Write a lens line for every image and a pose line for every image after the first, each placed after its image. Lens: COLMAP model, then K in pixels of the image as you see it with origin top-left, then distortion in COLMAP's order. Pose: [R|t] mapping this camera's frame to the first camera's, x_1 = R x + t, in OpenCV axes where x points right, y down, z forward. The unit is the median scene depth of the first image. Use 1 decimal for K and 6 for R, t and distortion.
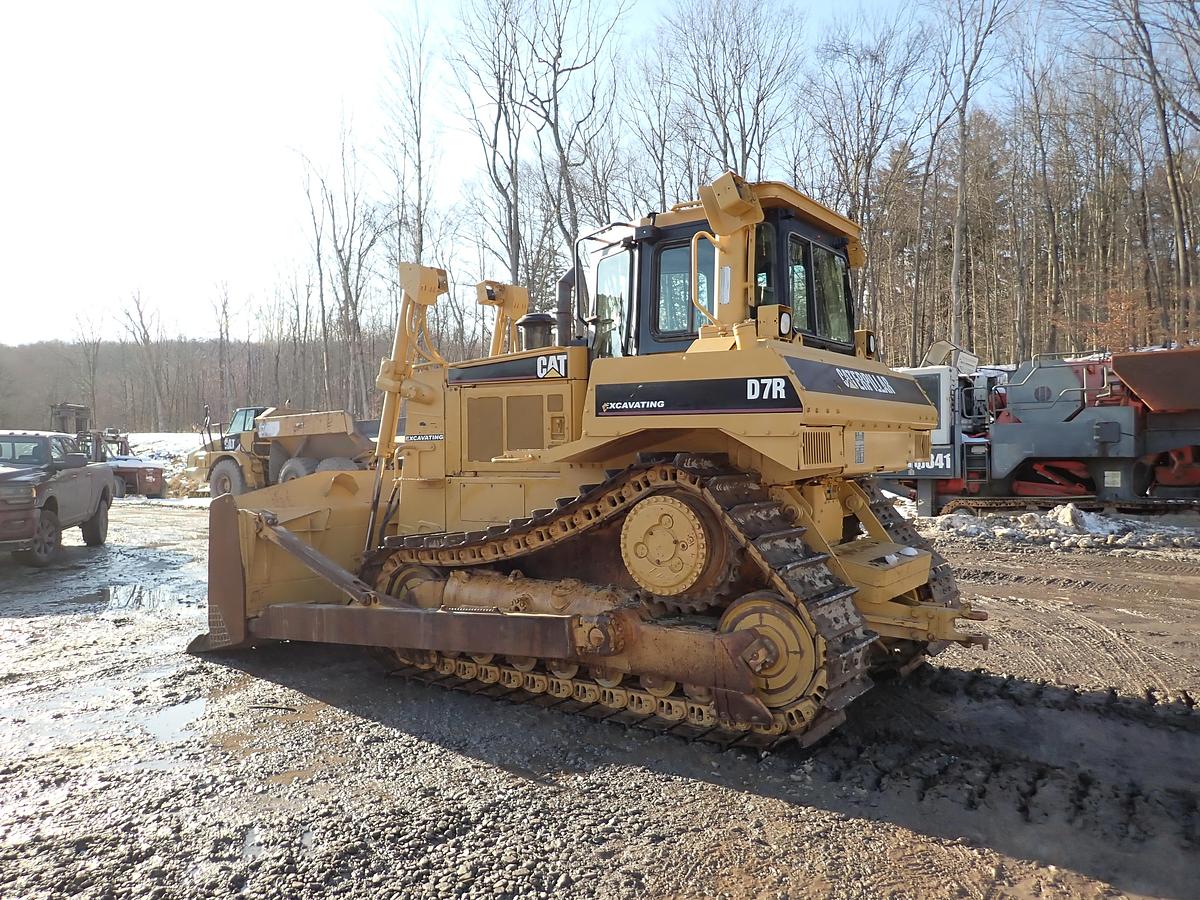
lens RADIAL K [[893.6, 0, 599.6], [0, 893.6, 450.2], [0, 0, 1]] dist [0.000299, -0.000153]
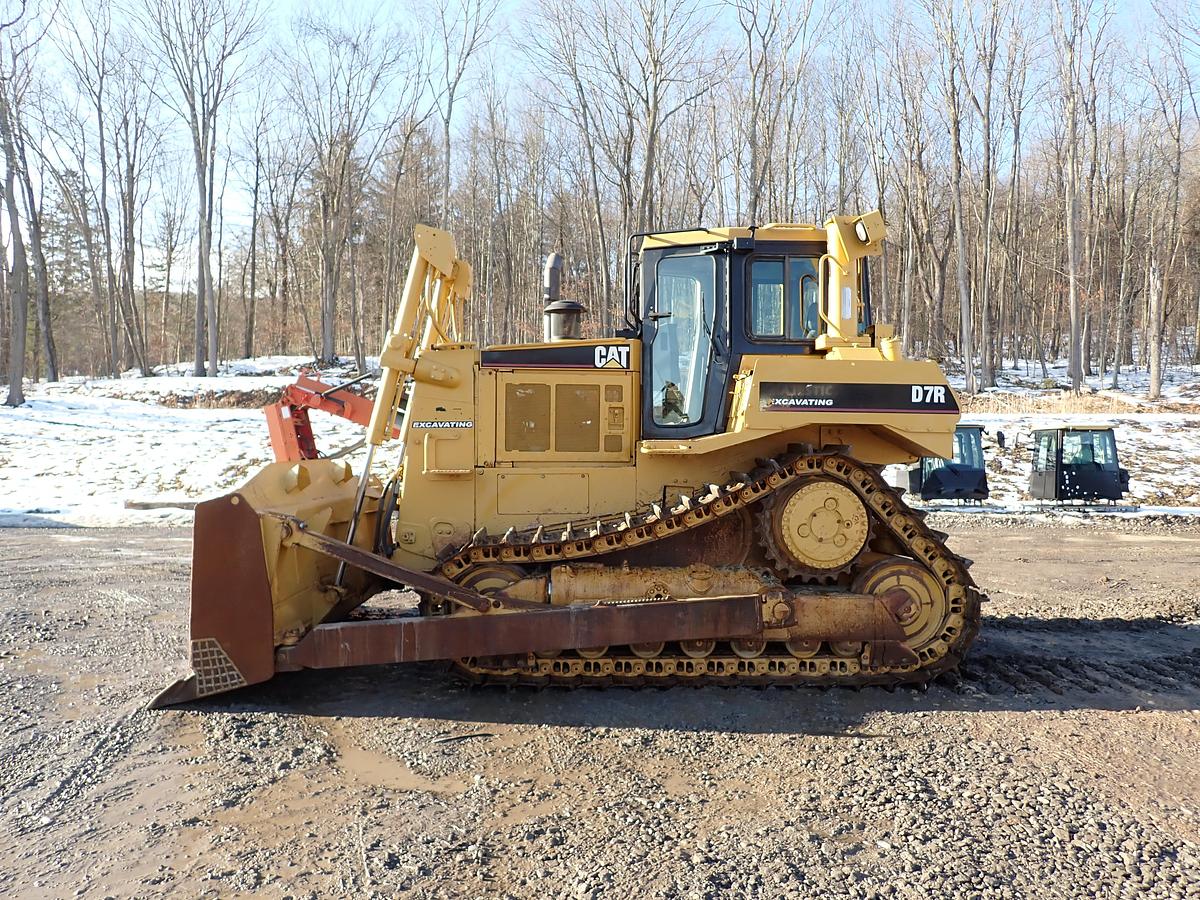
lens RADIAL K [[893.6, 0, 600.1], [0, 893.6, 450.6], [0, 0, 1]] dist [0.000299, -0.000153]
pose [[0.796251, 0.000515, 0.604966, -0.629614], [-0.010271, 0.999867, 0.012668, -0.000784], [-0.604879, -0.016300, 0.796151, 0.190898]]
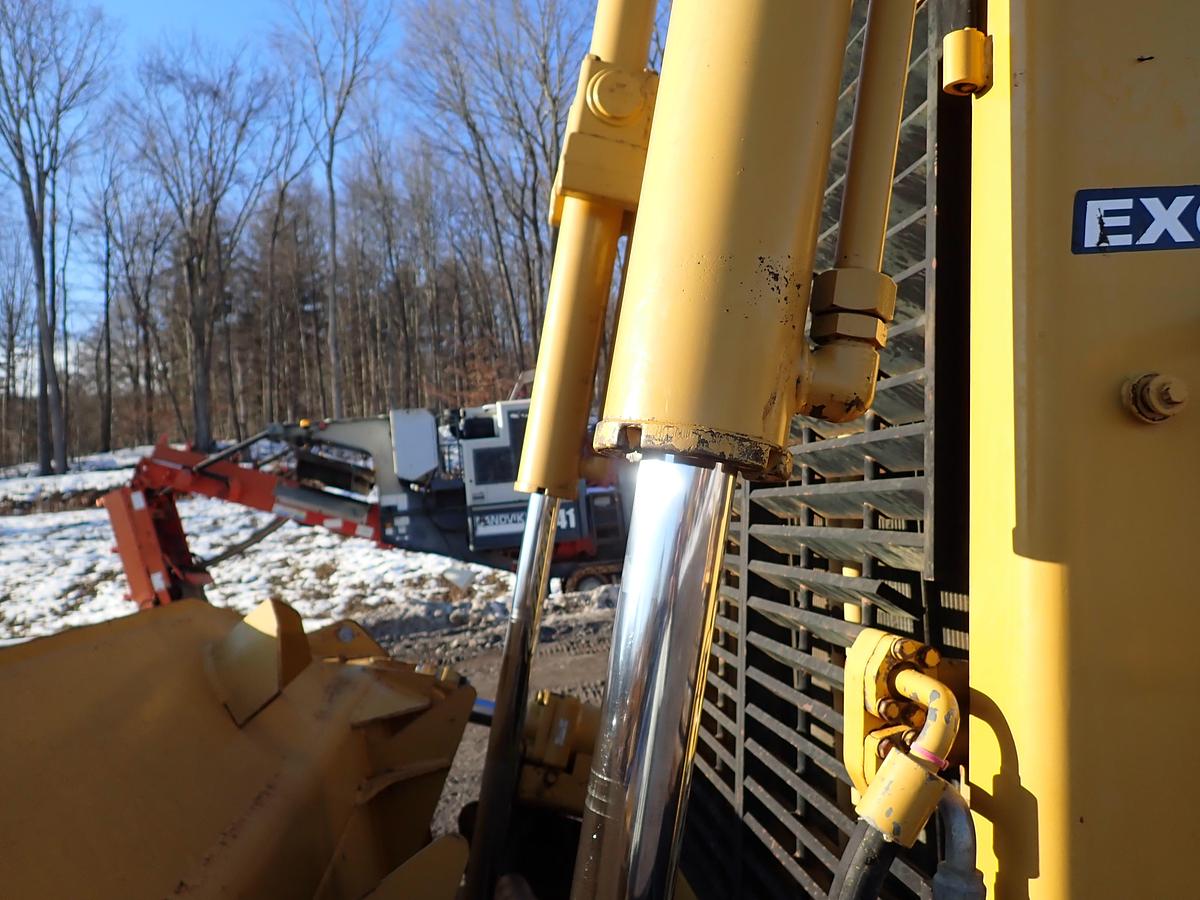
lens RADIAL K [[893.6, 0, 601.9], [0, 893.6, 451.0], [0, 0, 1]] dist [0.000299, -0.000153]
pose [[0.717154, -0.011353, 0.696822, -0.325712], [0.075620, 0.995231, -0.061613, 0.010047], [-0.692800, 0.096880, 0.714593, 0.998941]]
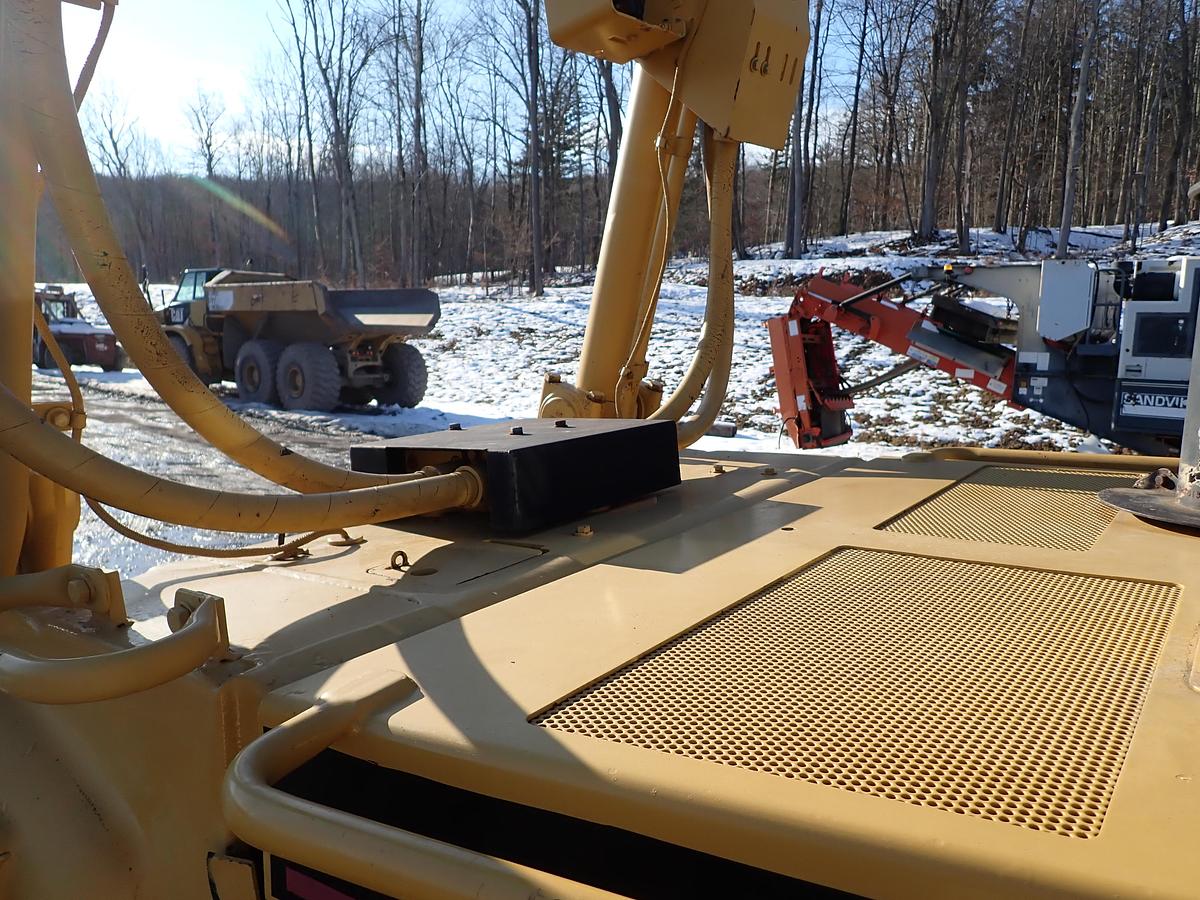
lens RADIAL K [[893.6, 0, 603.5], [0, 893.6, 456.1], [0, 0, 1]] dist [0.000299, -0.000153]
pose [[0.999715, 0.023561, -0.003784, -0.146276], [-0.022572, 0.985098, 0.170505, -0.124273], [0.007745, -0.170371, 0.985350, 0.925926]]
